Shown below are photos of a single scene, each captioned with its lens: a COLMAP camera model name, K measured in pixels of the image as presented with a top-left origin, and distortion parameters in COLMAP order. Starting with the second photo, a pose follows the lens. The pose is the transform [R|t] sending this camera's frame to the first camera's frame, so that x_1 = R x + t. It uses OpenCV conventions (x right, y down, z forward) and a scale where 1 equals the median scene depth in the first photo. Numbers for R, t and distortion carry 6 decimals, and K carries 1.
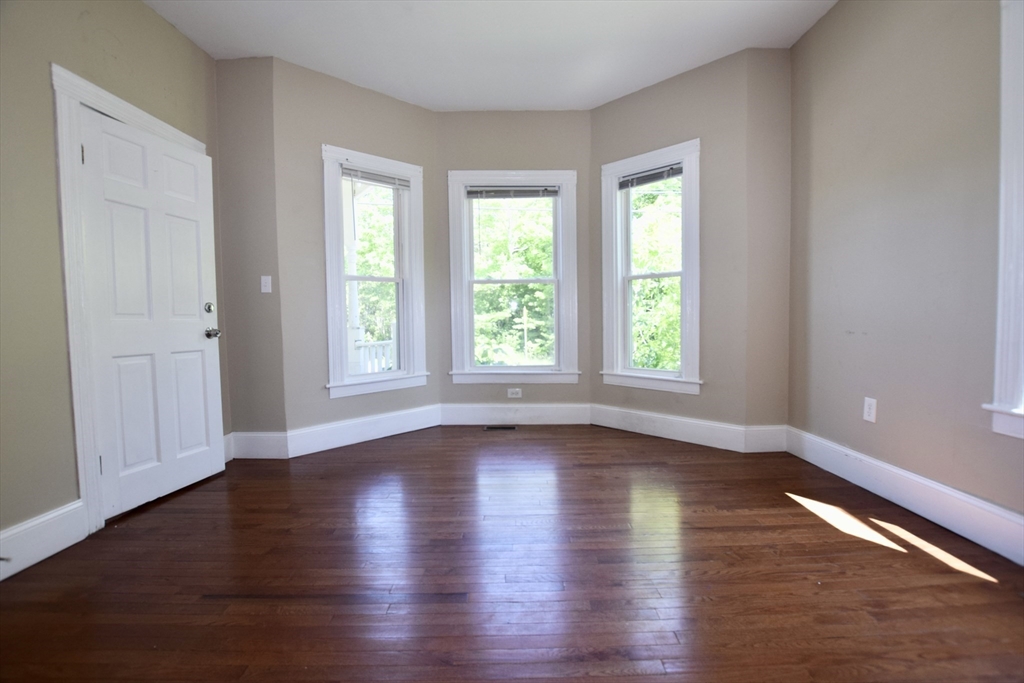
lens RADIAL K [[459.6, 0, 512.3], [0, 459.6, 342.4], [0, 0, 1]] dist [-0.029570, 0.001238]
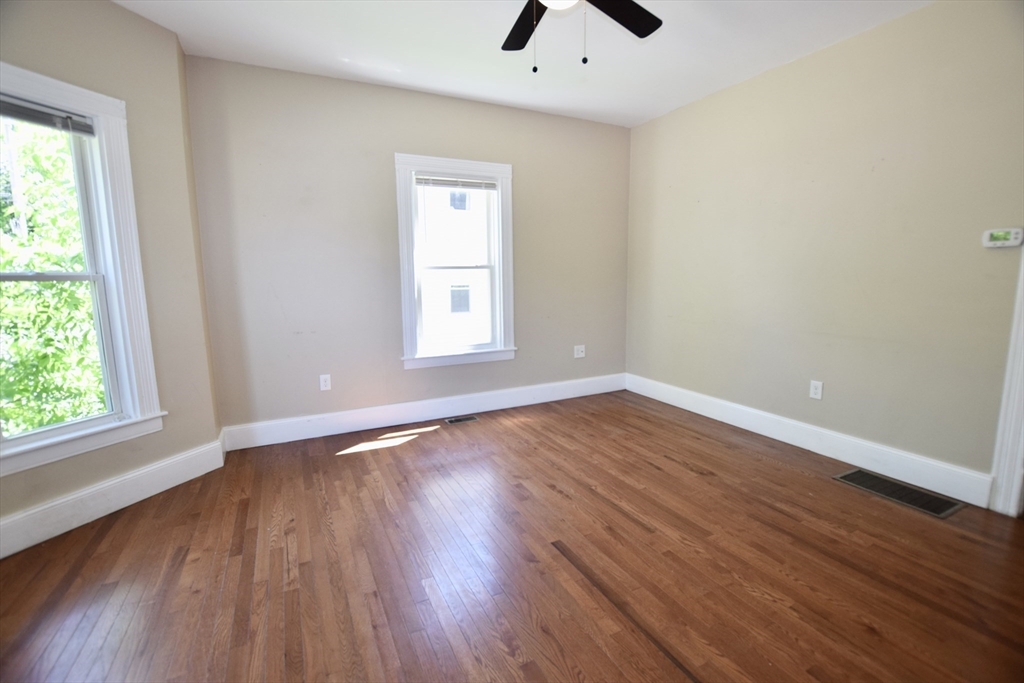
lens RADIAL K [[450.6, 0, 512.0], [0, 450.6, 341.5], [0, 0, 1]] dist [-0.030217, 0.001060]
pose [[-0.452143, -0.102567, 0.886029, -0.553036], [0.066225, 0.986764, 0.148023, -0.114898], [-0.889484, 0.125605, -0.439366, 0.770784]]
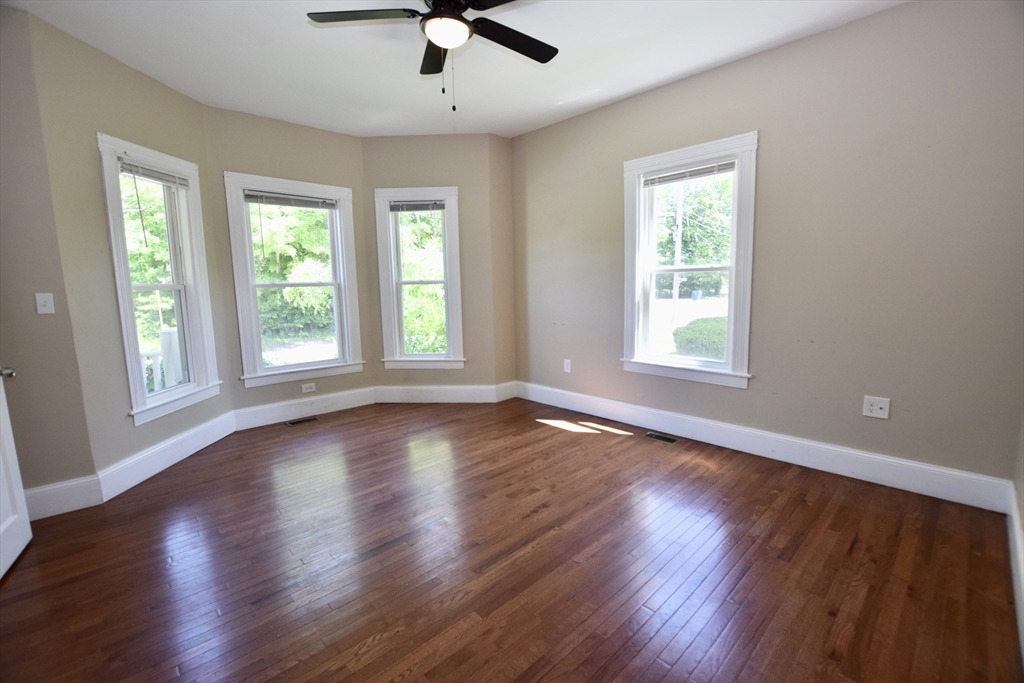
lens RADIAL K [[450.6, 0, 512.0], [0, 450.6, 341.5], [0, 0, 1]] dist [-0.030217, 0.001060]
pose [[0.723951, -0.090262, 0.683921, -0.439074], [0.045157, 0.995477, 0.083580, -0.081011], [-0.688372, -0.029624, 0.724752, -0.123652]]
